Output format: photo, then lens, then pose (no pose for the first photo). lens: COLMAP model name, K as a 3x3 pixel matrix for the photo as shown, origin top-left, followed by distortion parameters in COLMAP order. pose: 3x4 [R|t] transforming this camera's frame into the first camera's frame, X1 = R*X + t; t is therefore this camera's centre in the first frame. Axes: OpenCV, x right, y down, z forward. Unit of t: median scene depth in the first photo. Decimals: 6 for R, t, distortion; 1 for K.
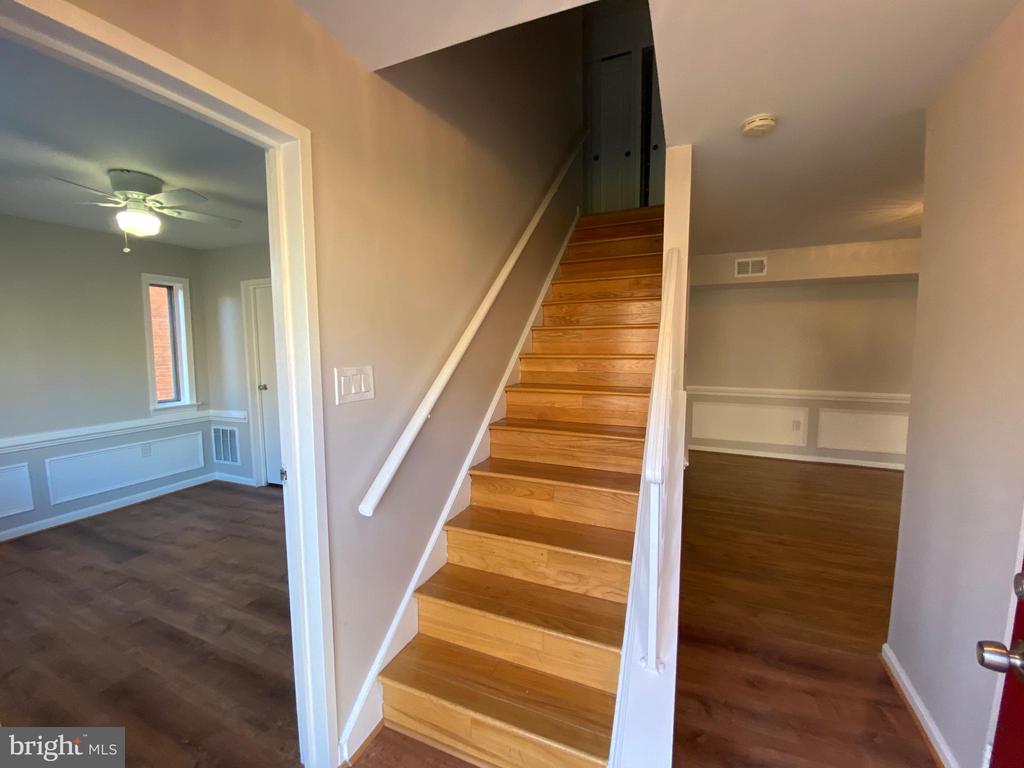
lens RADIAL K [[417.8, 0, 512.0], [0, 417.8, 384.0], [0, 0, 1]] dist [0.018024, -0.019566]
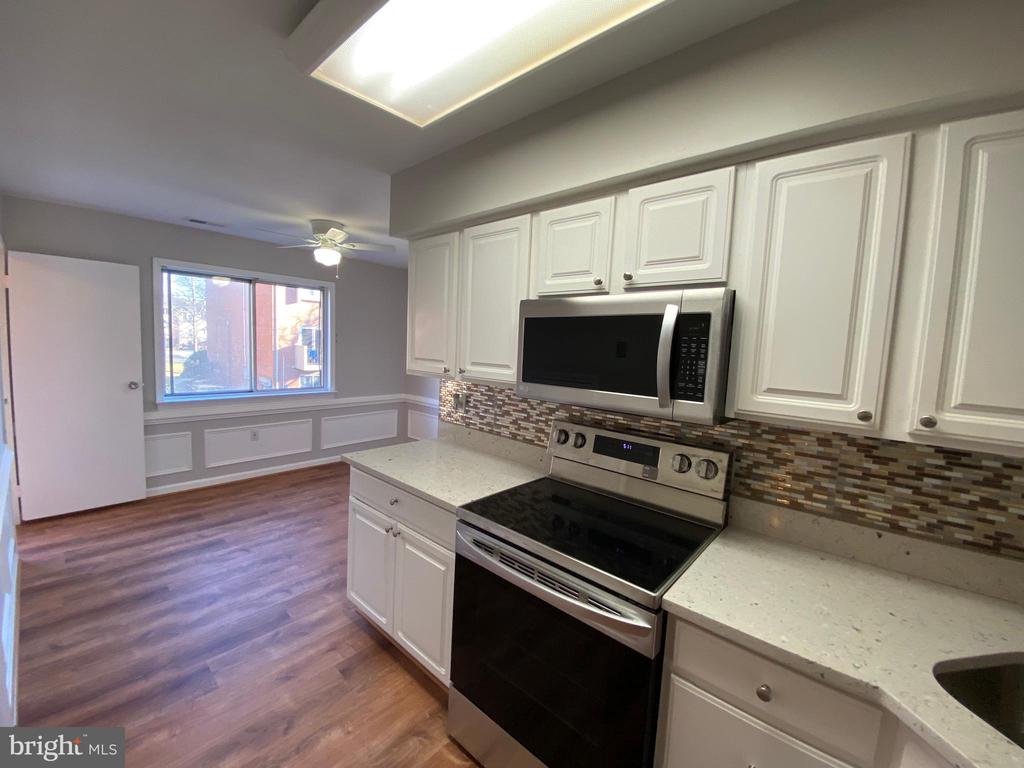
lens RADIAL K [[417.8, 0, 512.0], [0, 417.8, 384.0], [0, 0, 1]] dist [0.018024, -0.019566]
pose [[-0.317895, 0.073035, -0.945309, 0.176153], [-0.141030, 0.982295, 0.123320, -0.147305], [0.937578, 0.172520, -0.301967, 1.377655]]
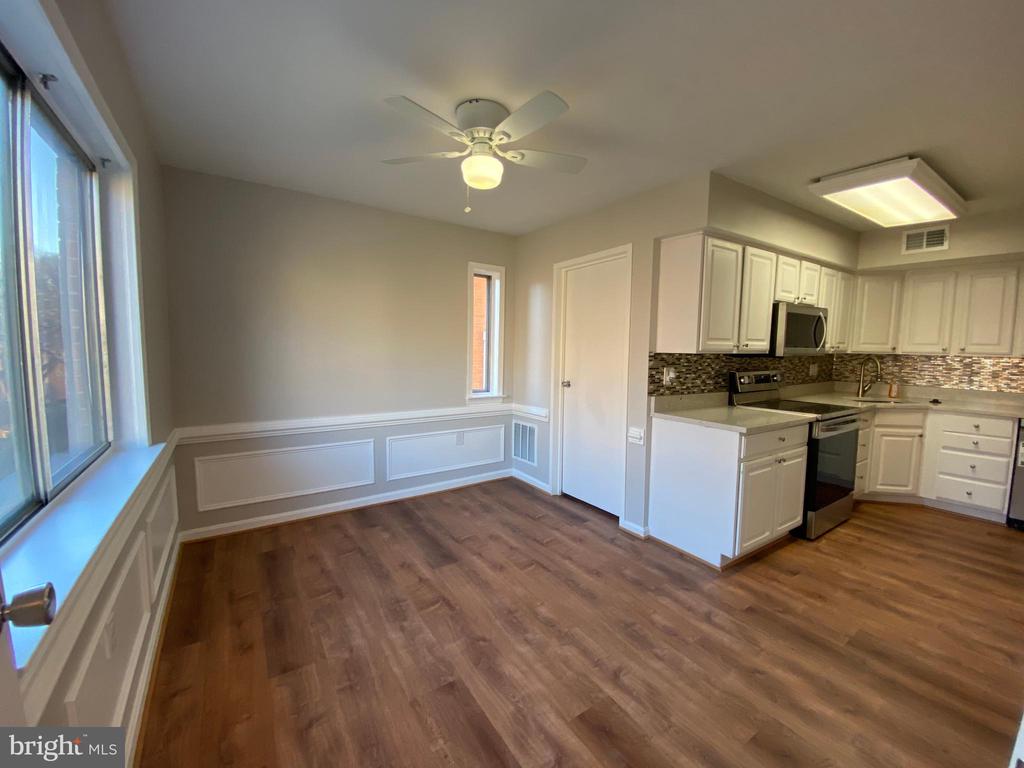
lens RADIAL K [[417.8, 0, 512.0], [0, 417.8, 384.0], [0, 0, 1]] dist [0.018024, -0.019566]
pose [[0.835059, 0.069273, -0.545781, -0.253254], [-0.071880, 0.997275, 0.016599, 0.002436], [0.545444, 0.025369, 0.837763, 0.245772]]
